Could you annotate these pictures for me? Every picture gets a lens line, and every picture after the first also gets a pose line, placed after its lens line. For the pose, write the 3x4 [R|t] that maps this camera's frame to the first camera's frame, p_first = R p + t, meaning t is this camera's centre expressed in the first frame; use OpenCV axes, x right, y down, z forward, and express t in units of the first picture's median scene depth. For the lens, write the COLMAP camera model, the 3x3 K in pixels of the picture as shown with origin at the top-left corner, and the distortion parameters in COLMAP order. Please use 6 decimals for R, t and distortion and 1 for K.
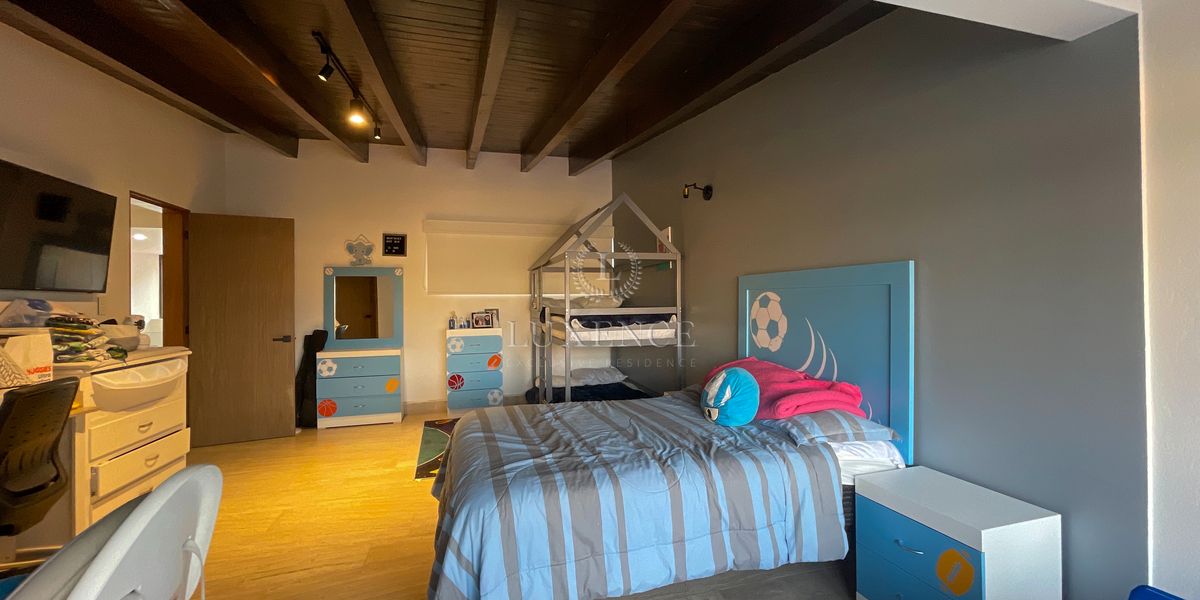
lens RADIAL K [[485.5, 0, 600.0], [0, 485.5, 300.0], [0, 0, 1]] dist [-0.001546, -0.000163]
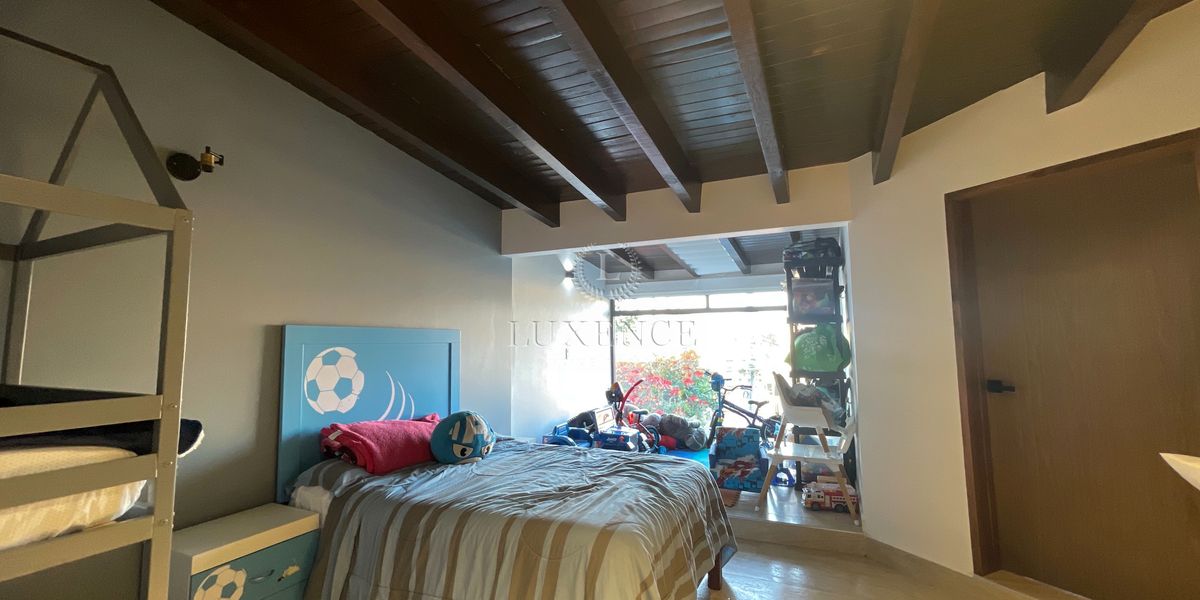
lens RADIAL K [[485.5, 0, 600.0], [0, 485.5, 300.0], [0, 0, 1]] dist [-0.001546, -0.000163]
pose [[-0.766996, 0.071726, 0.637630, -0.609978], [0.012690, 0.995234, -0.096688, -0.010404], [-0.641526, -0.066068, -0.764251, 1.399684]]
